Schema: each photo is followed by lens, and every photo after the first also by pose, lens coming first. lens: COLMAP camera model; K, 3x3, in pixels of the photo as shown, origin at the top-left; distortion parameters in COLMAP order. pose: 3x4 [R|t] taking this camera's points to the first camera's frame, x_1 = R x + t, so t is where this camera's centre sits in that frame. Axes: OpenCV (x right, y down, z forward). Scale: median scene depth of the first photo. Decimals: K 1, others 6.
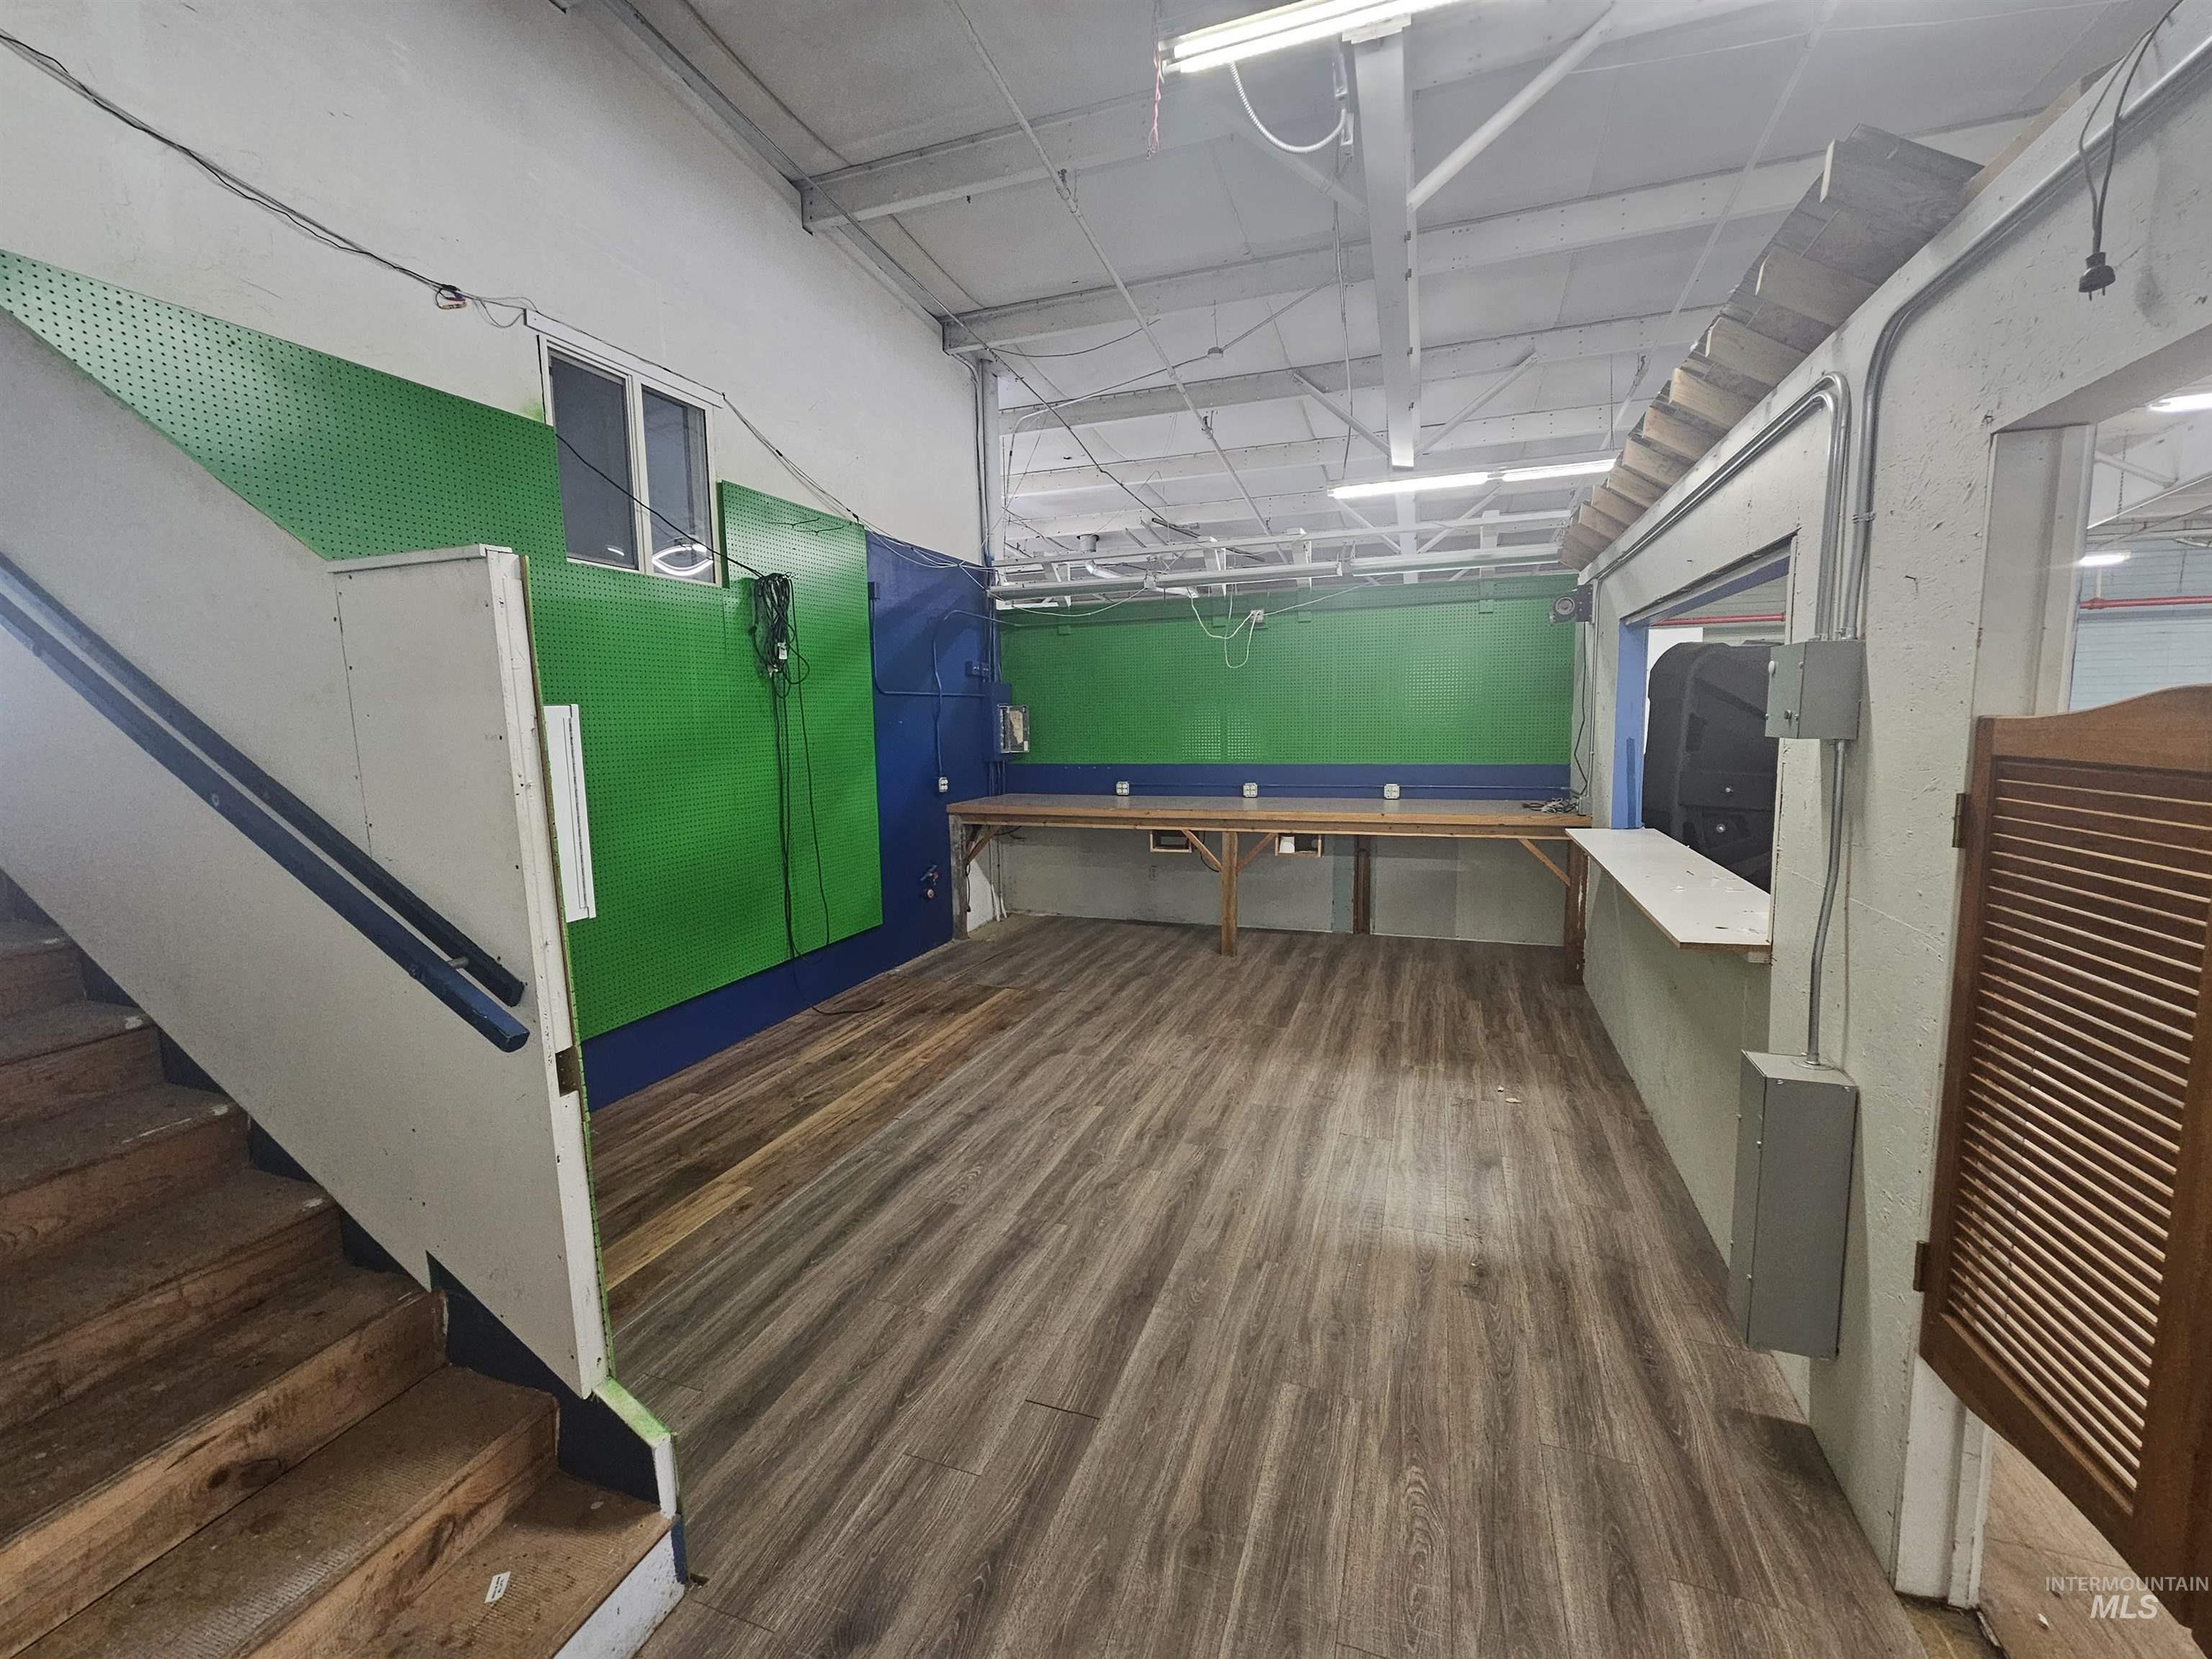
lens RADIAL K [[907.5, 0, 1105.4], [0, 907.5, 817.9], [0, 0, 1]] dist [-0.005035, 0.001714]
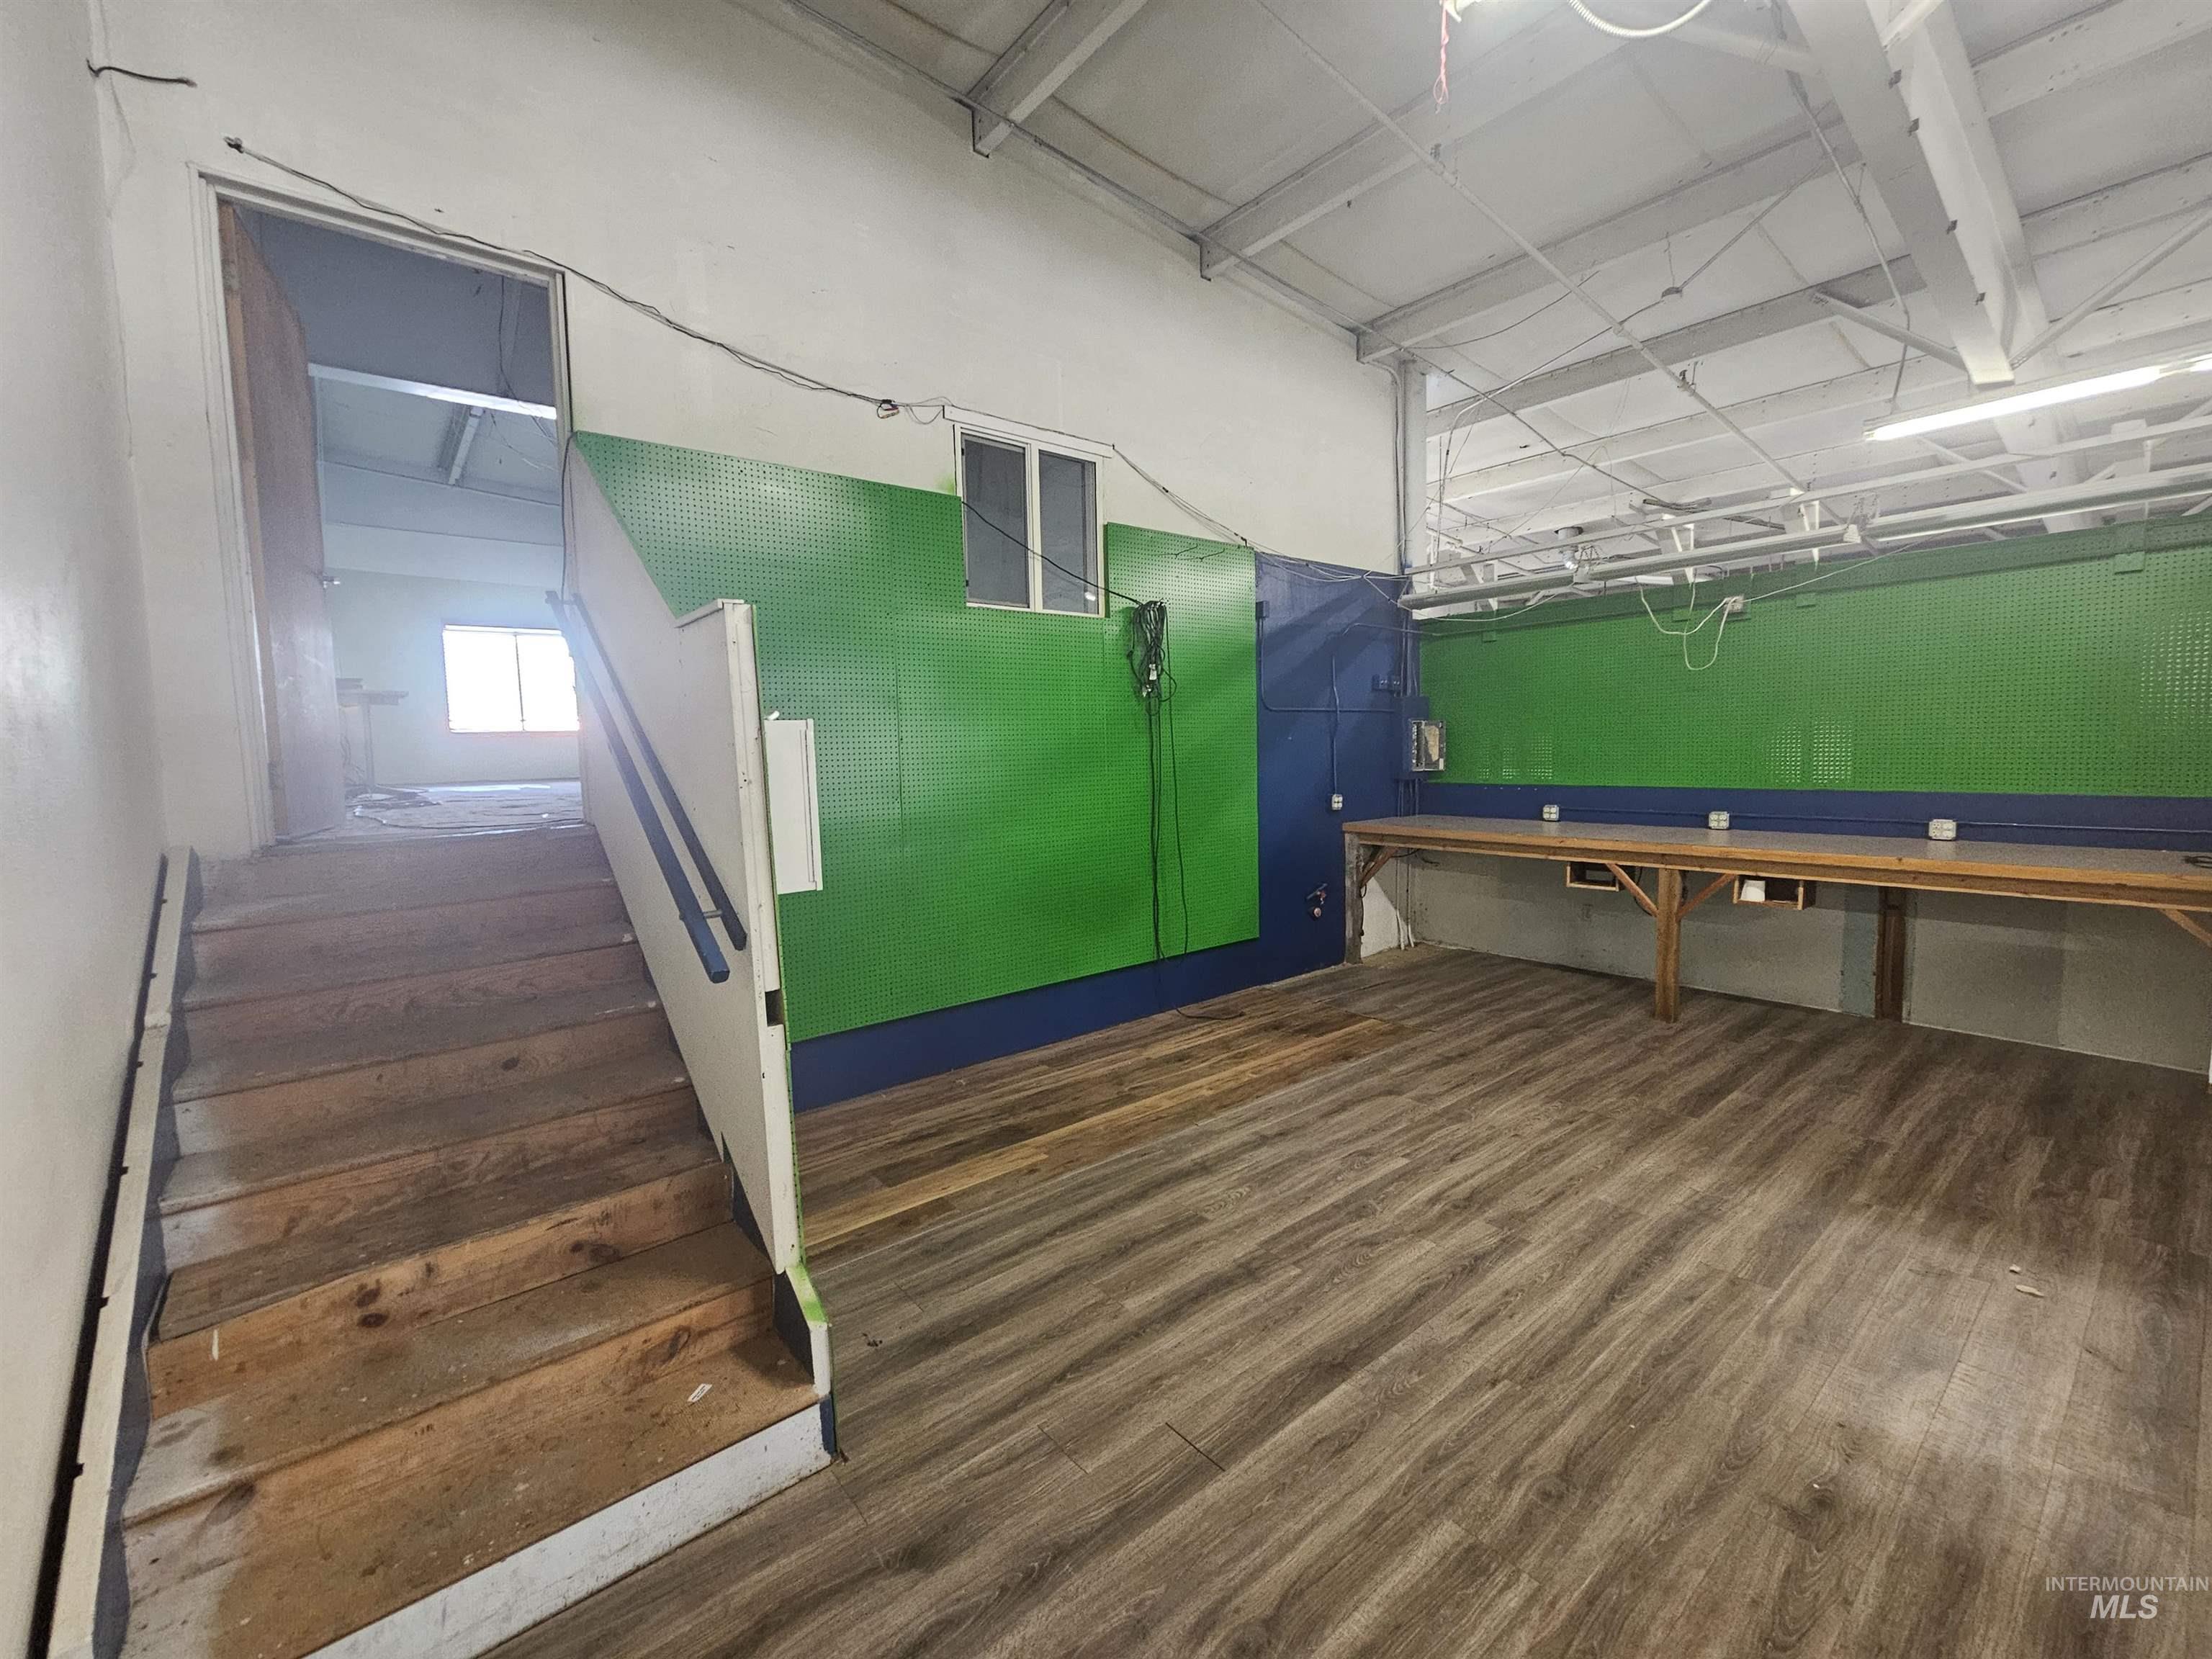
lens RADIAL K [[906.3, 0, 1098.2], [0, 906.3, 816.0], [0, 0, 1]] dist [-0.009068, 0.003142]
pose [[0.857688, 0.037729, -0.512784, 0.158118], [-0.049646, 0.998721, -0.009556, 0.000448], [0.511767, 0.033654, 0.858465, 0.050397]]
